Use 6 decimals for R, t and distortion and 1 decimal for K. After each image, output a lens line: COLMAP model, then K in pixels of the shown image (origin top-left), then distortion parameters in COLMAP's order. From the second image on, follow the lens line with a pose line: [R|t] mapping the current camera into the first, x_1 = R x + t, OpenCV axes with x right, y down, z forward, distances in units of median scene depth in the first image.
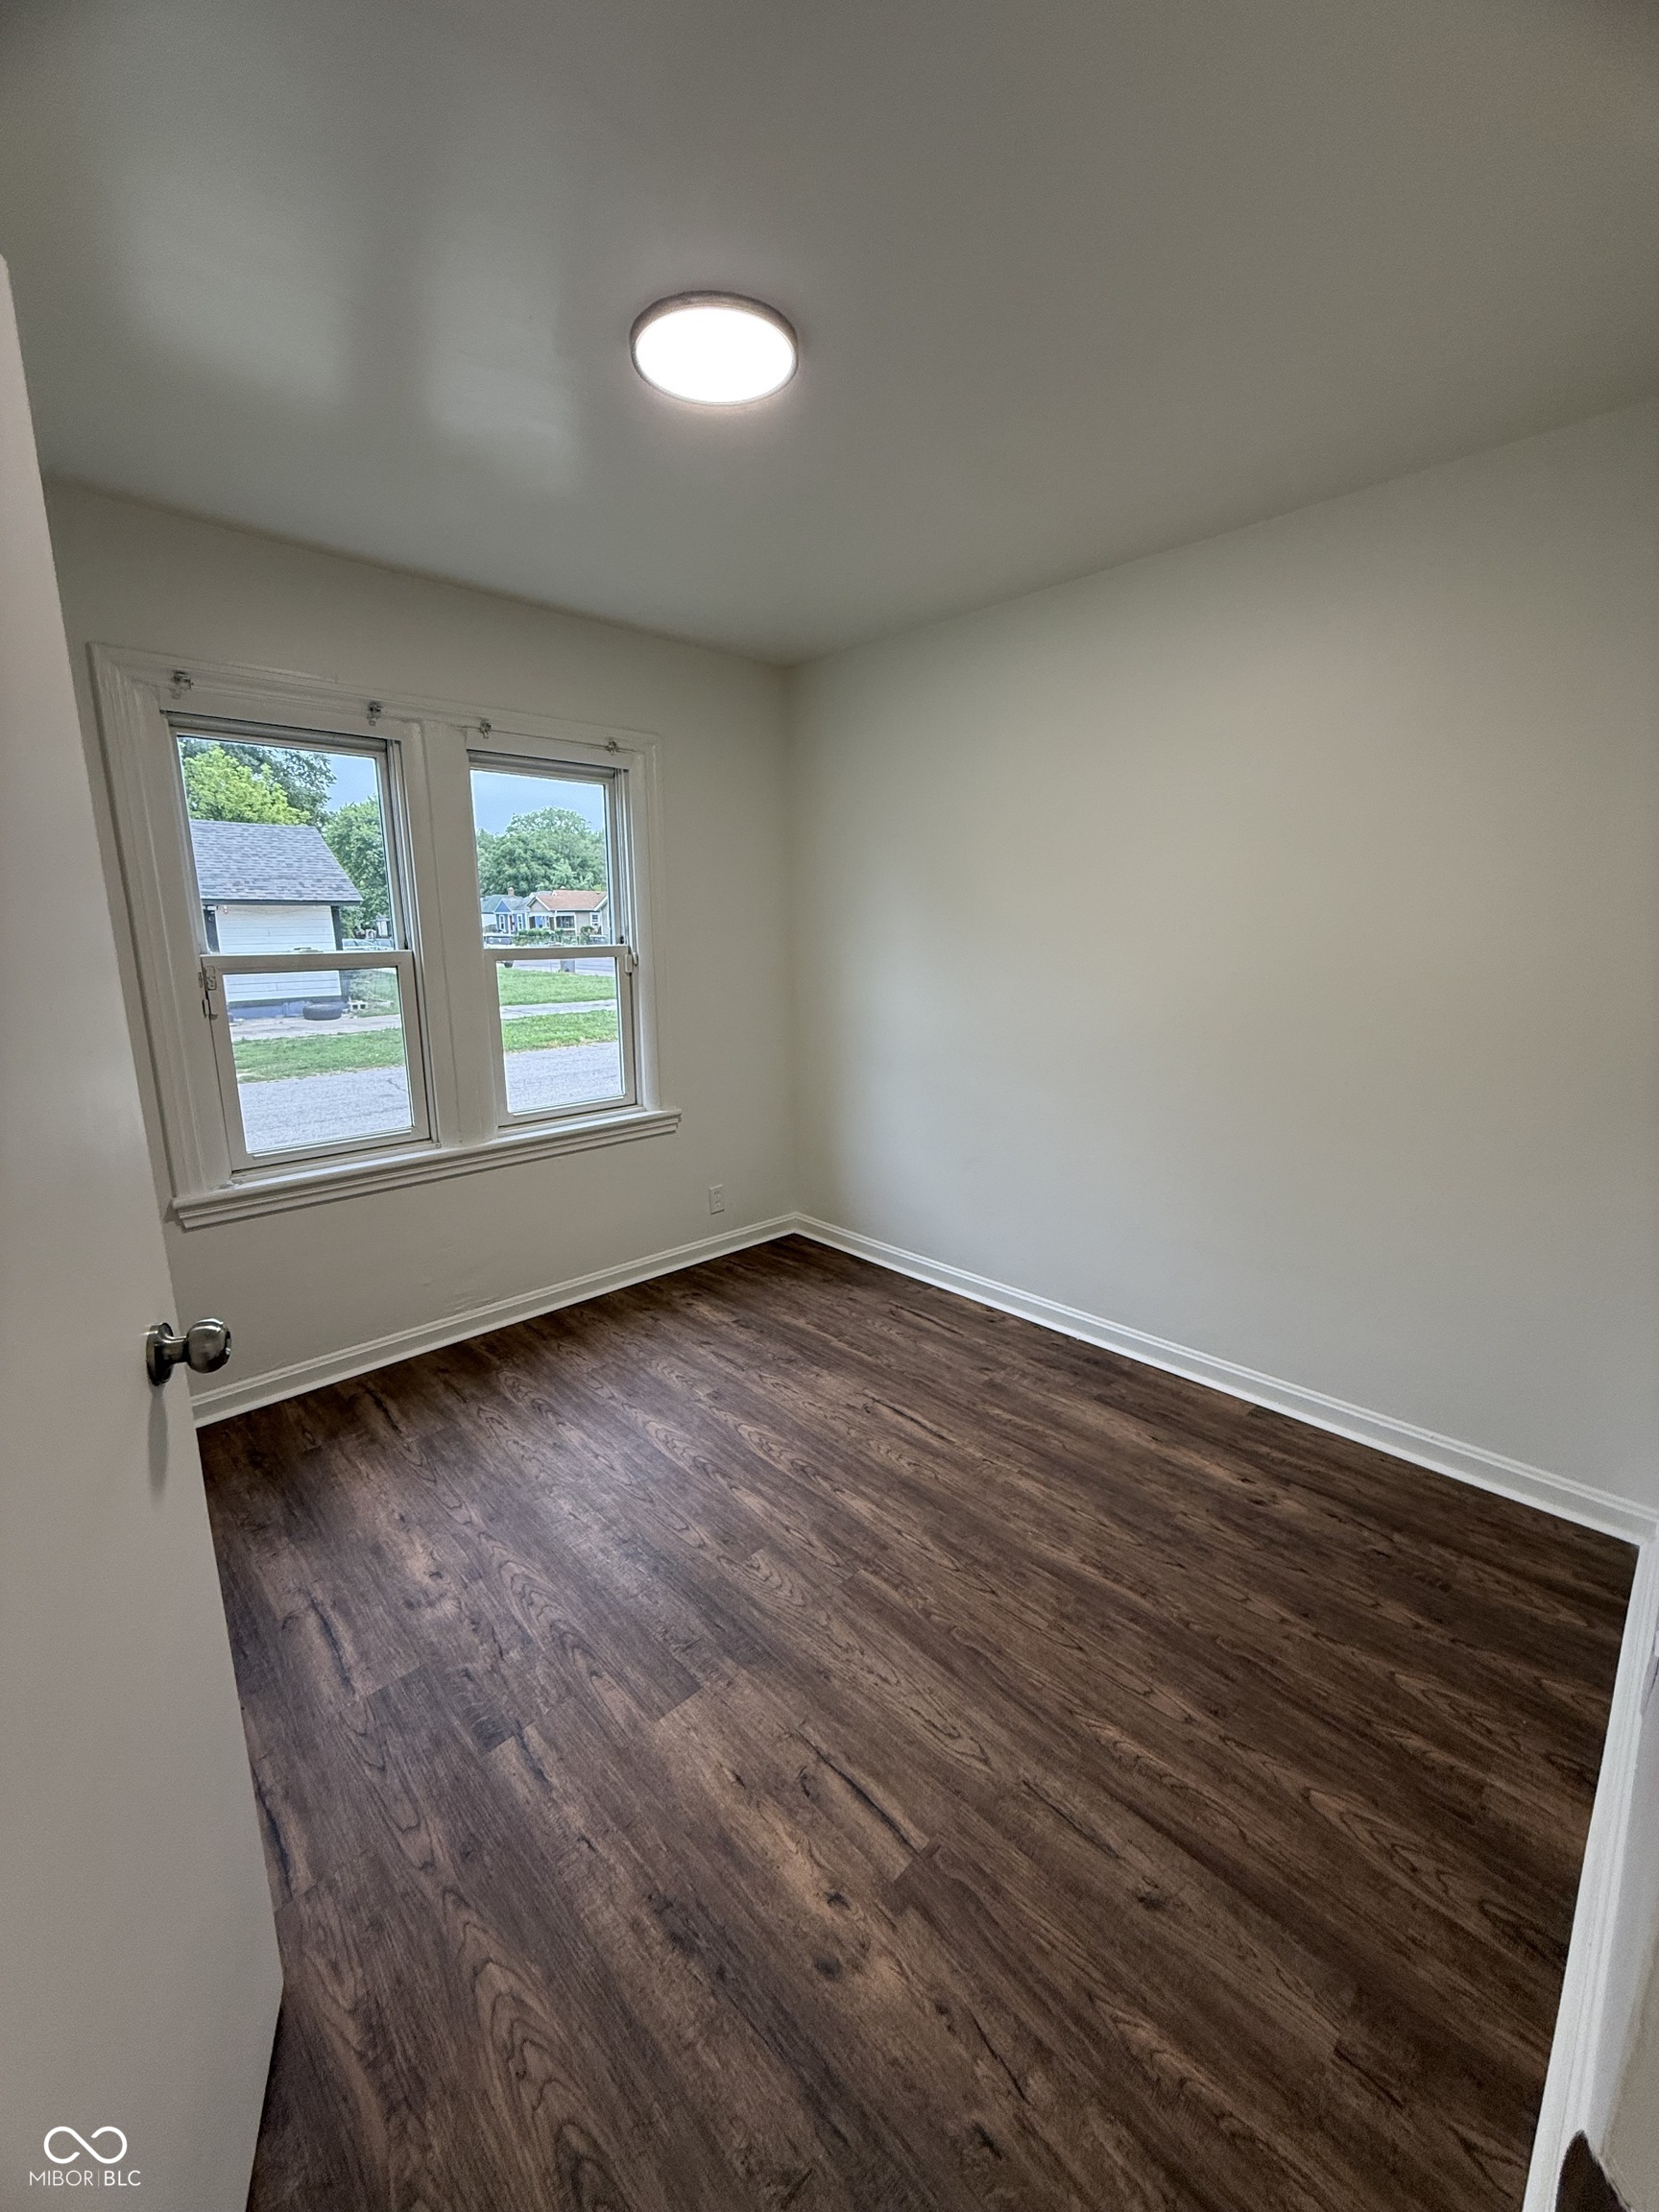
lens RADIAL K [[877.7, 0, 825.4], [0, 877.7, 1097.3], [0, 0, 1]] dist [-0.000612, 0.000245]
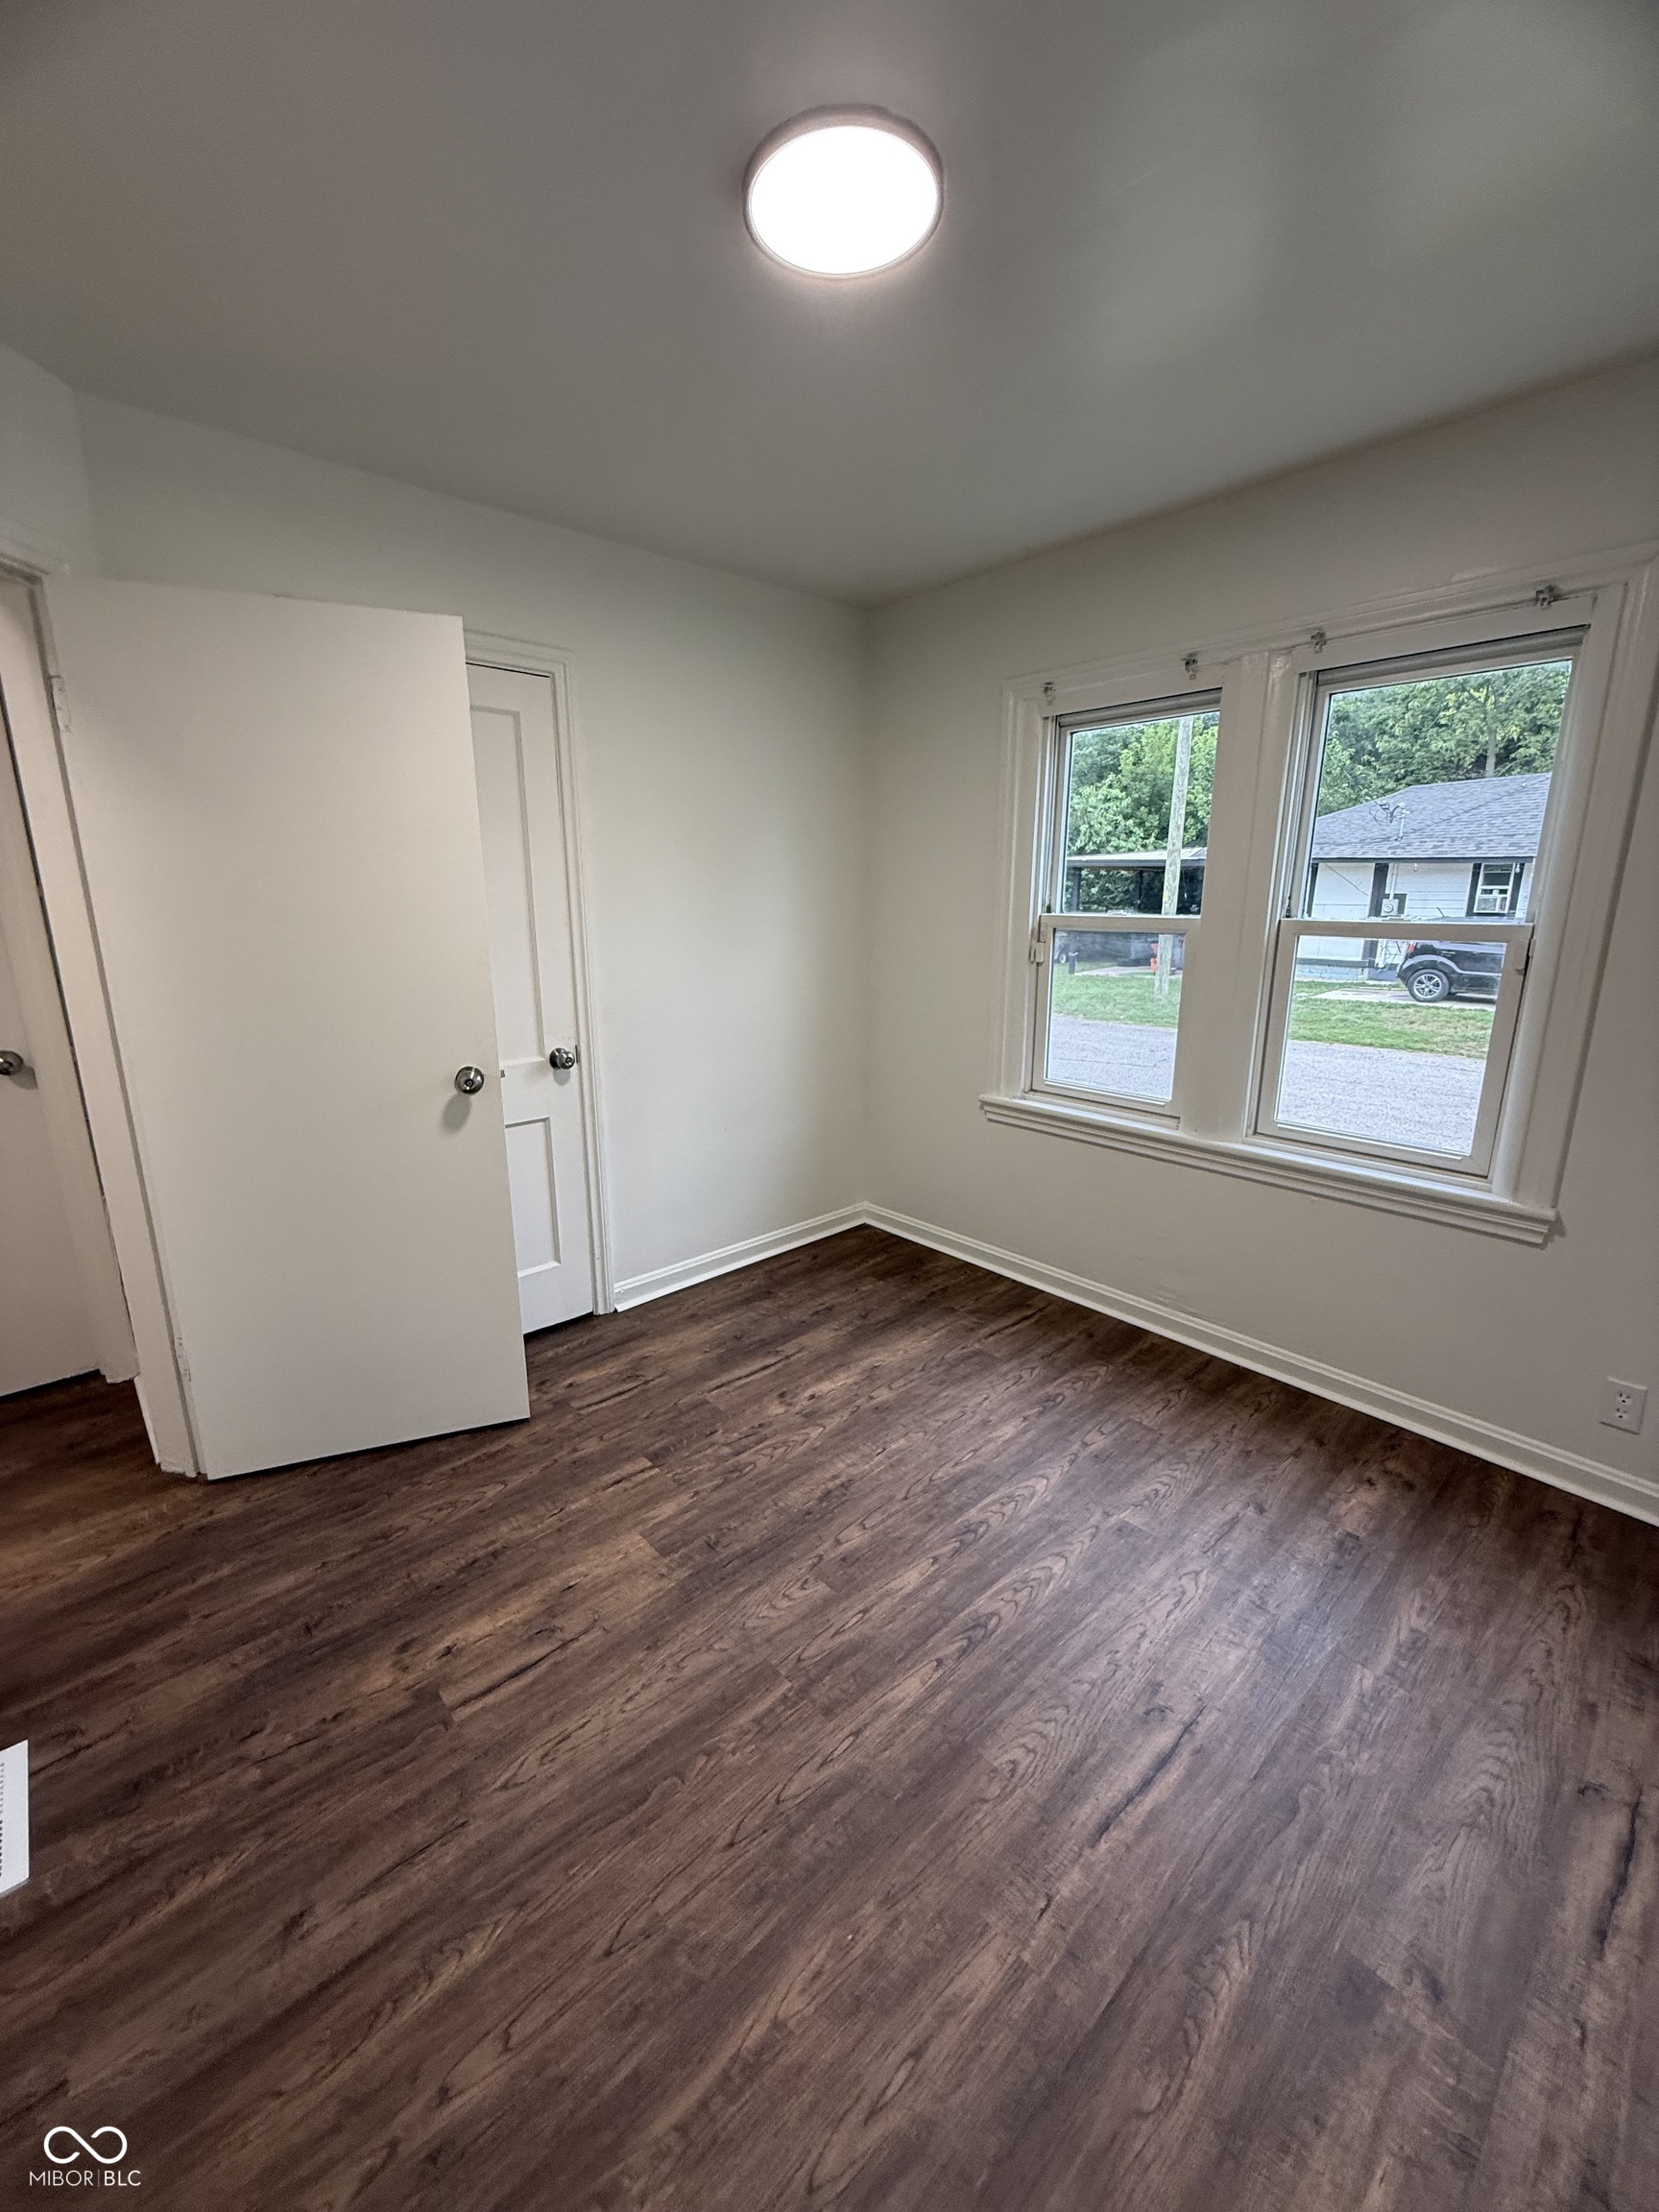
lens RADIAL K [[877.7, 0, 825.4], [0, 877.7, 1097.3], [0, 0, 1]] dist [-0.000612, 0.000245]
pose [[-0.026232, 0.236097, -0.971375, 0.728812], [-0.193247, 0.952183, 0.236651, -0.192181], [0.980799, 0.193924, 0.020647, 0.933746]]
